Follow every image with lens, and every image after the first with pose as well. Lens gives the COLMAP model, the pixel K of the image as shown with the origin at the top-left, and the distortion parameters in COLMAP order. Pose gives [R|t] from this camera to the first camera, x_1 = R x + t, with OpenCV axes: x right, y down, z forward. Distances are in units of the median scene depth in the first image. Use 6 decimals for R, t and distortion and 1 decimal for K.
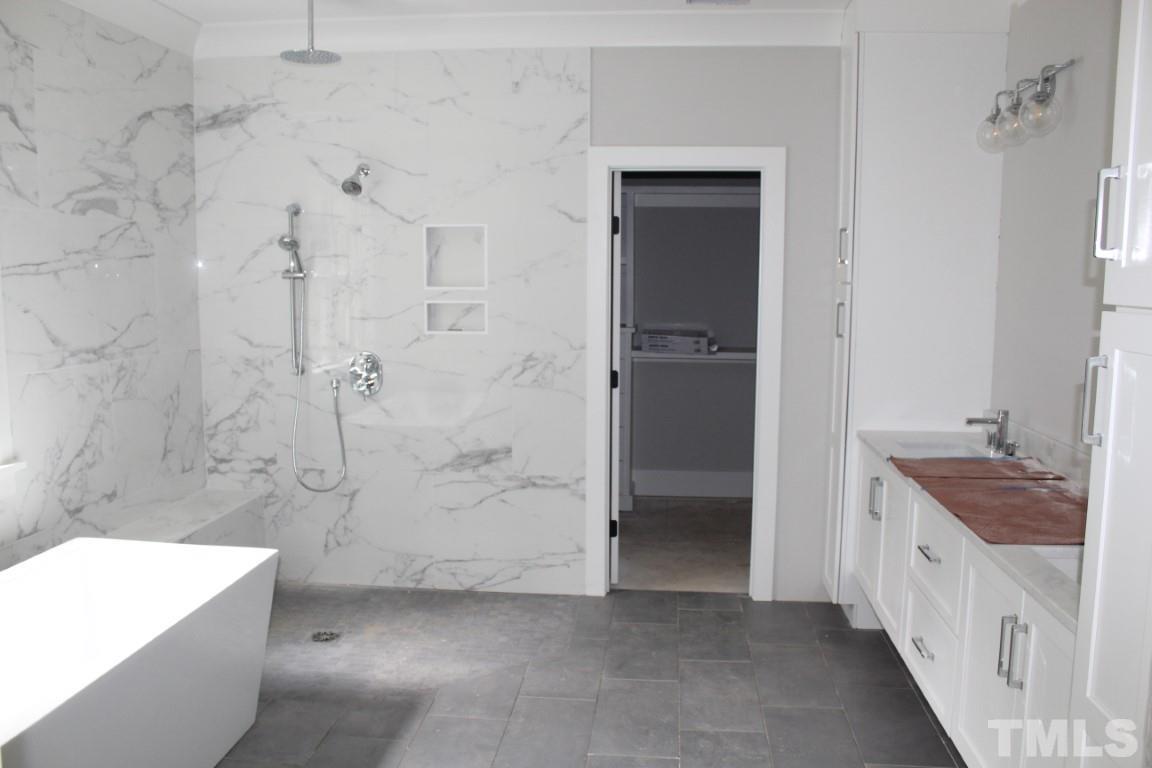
lens RADIAL K [[963.5, 0, 583.1], [0, 963.5, 393.3], [0, 0, 1]] dist [-0.155805, 0.119118]
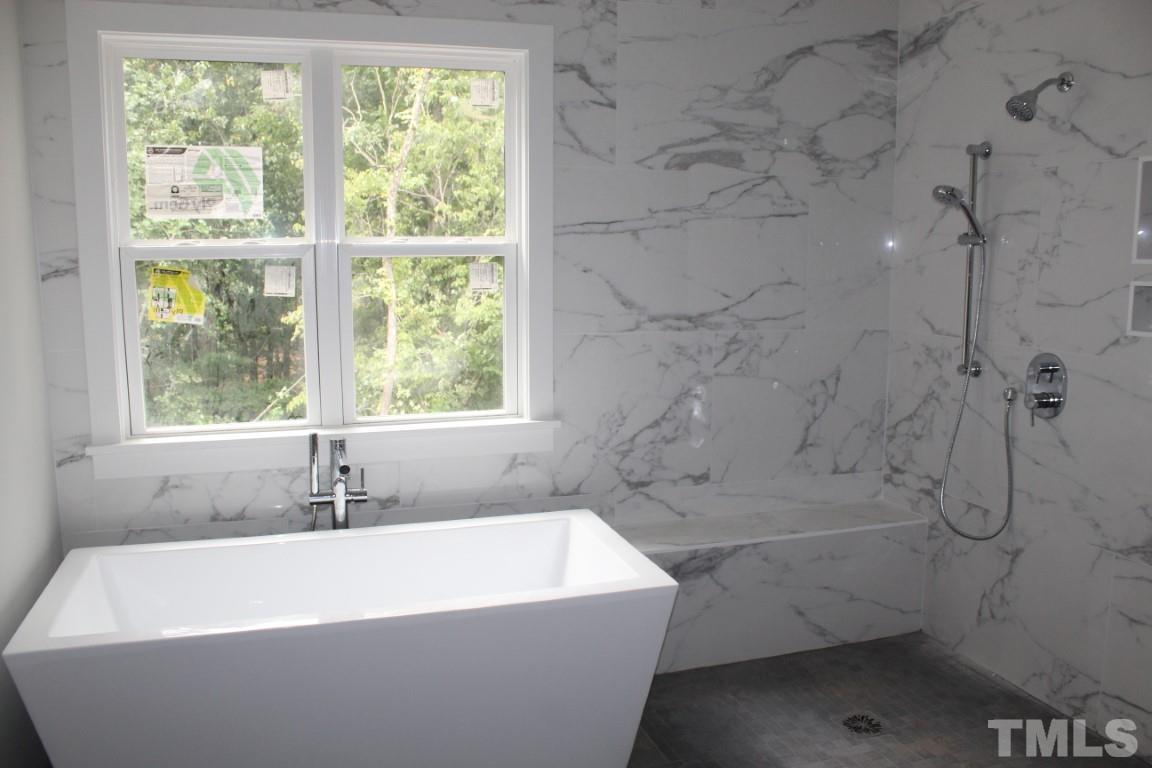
lens RADIAL K [[963.5, 0, 572.3], [0, 963.5, 388.8], [0, 0, 1]] dist [-0.155805, 0.119118]
pose [[0.385837, 0.126591, -0.913840, 0.265966], [-0.113408, 0.989537, 0.089195, -0.041976], [0.915570, 0.069222, 0.396157, 0.458081]]
